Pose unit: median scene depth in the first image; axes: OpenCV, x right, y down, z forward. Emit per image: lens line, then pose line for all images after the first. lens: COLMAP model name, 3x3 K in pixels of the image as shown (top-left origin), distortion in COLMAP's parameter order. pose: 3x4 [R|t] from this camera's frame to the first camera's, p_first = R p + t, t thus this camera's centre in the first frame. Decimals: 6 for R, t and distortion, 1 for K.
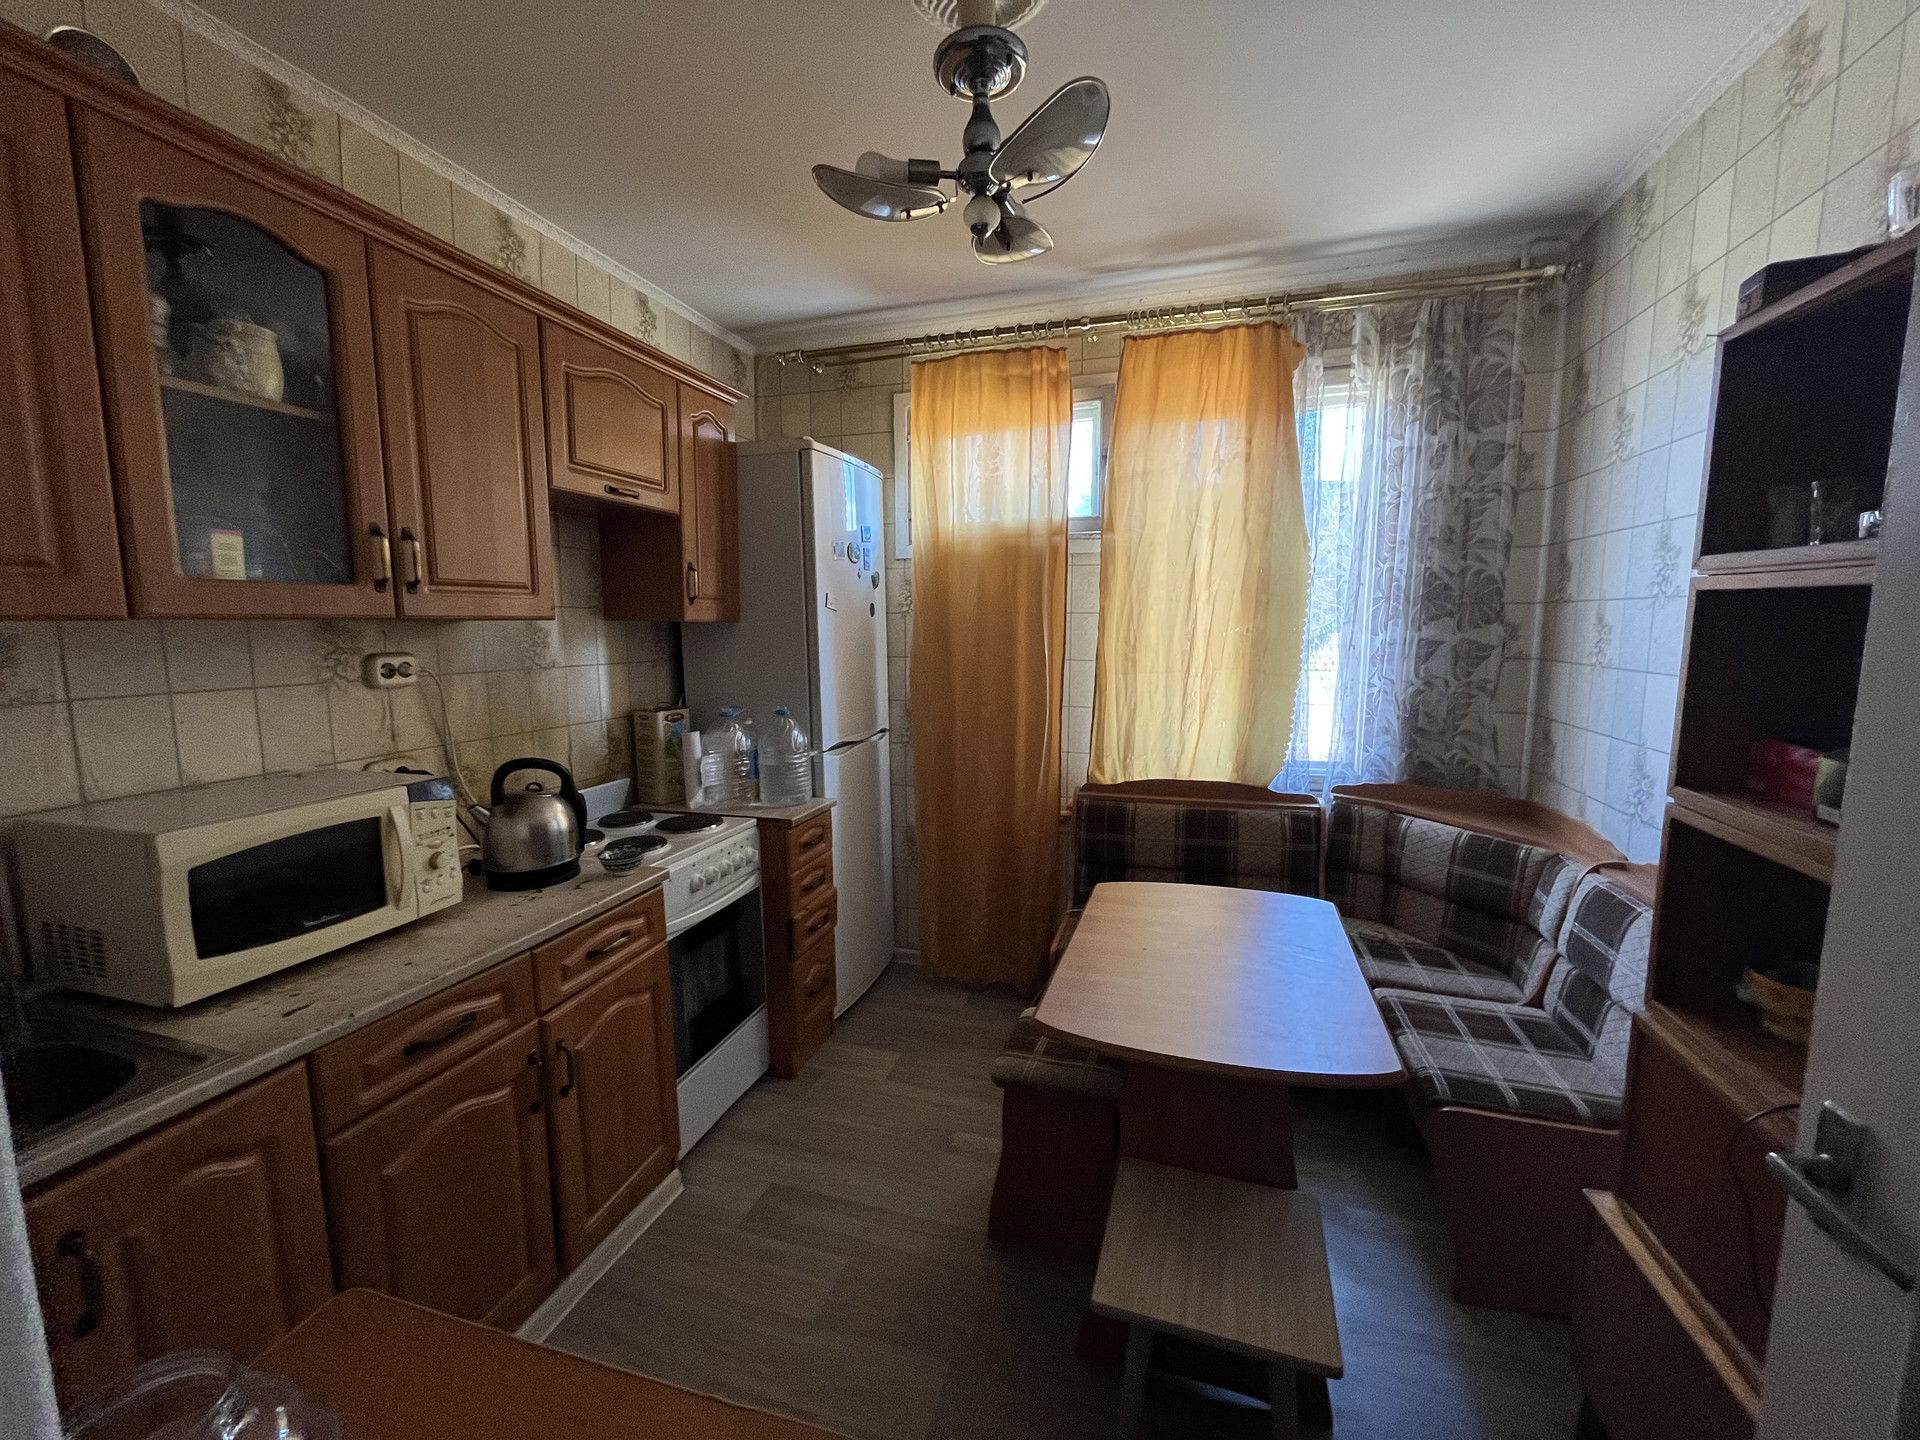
lens RADIAL K [[766.8, 0, 958.1], [0, 766.8, 716.4], [0, 0, 1]] dist [0.014616, 0.000617]
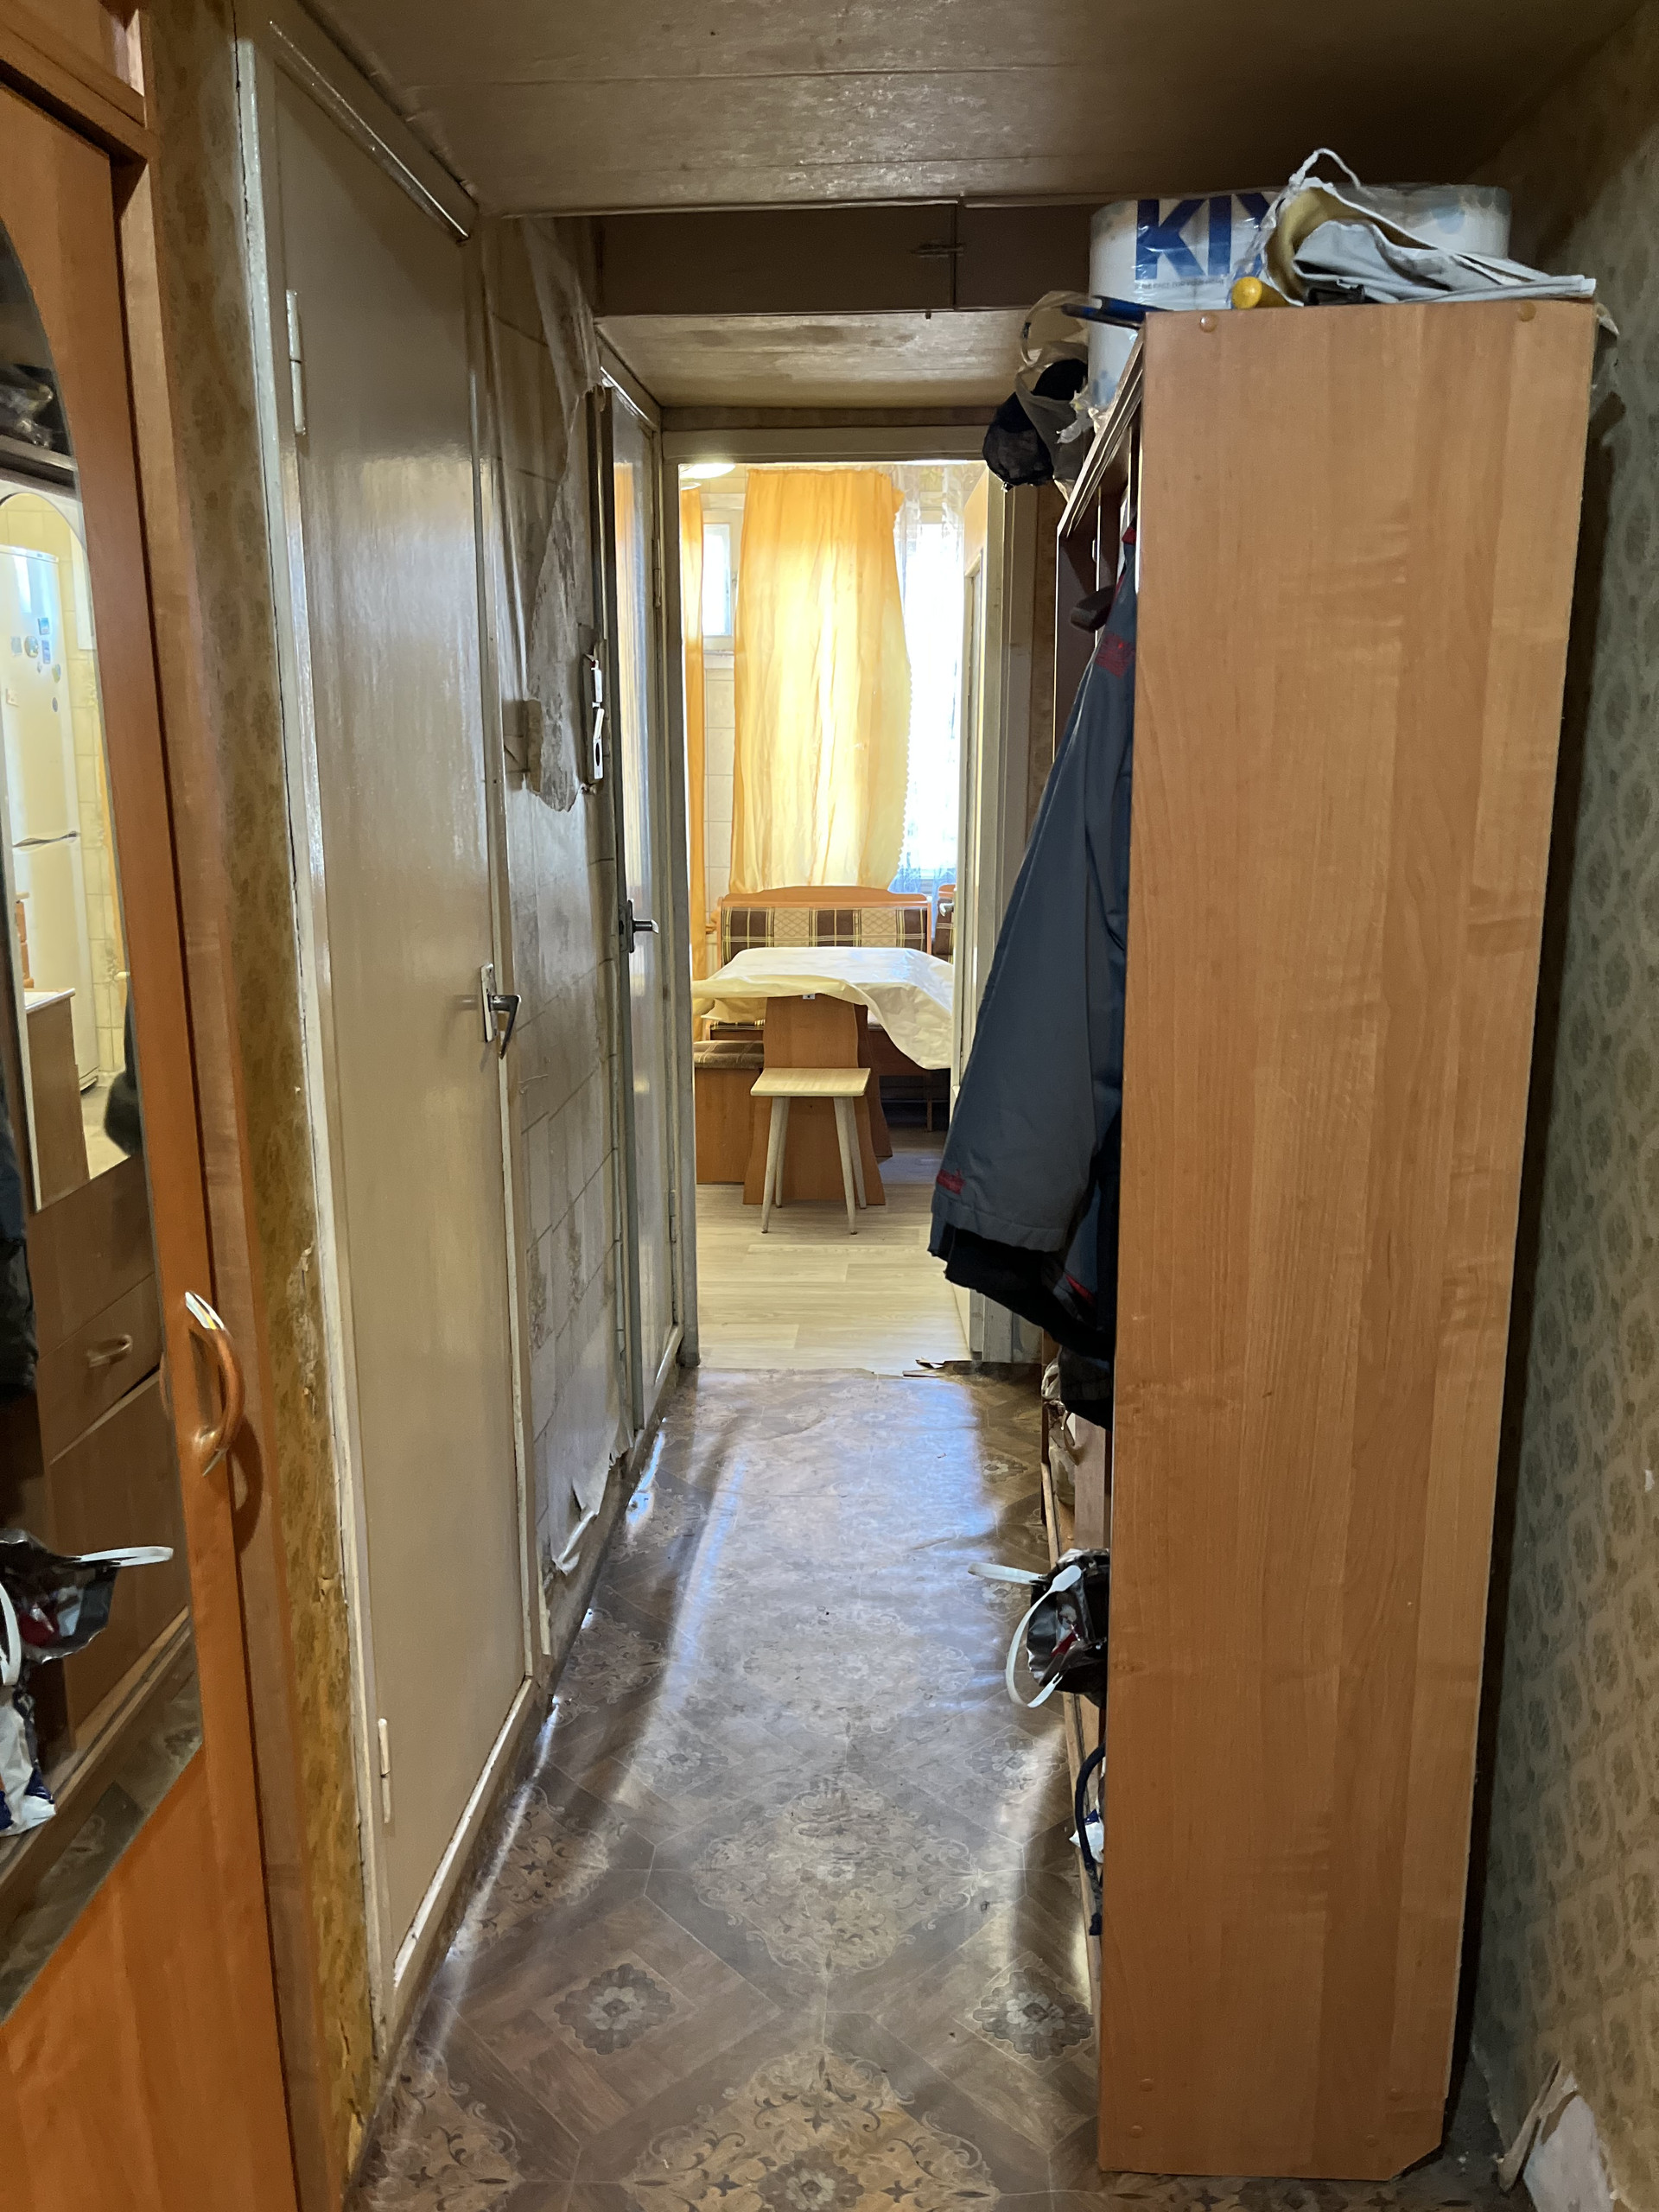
lens RADIAL K [[1667.6, 0, 849.8], [0, 1667.6, 1125.5], [0, 0, 1]] dist [0.076235, -0.067353]
pose [[0.970285, -0.049475, 0.236853, -0.265277], [0.023913, 0.993687, 0.109607, 0.178326], [-0.240781, -0.100686, 0.965343, -1.481614]]
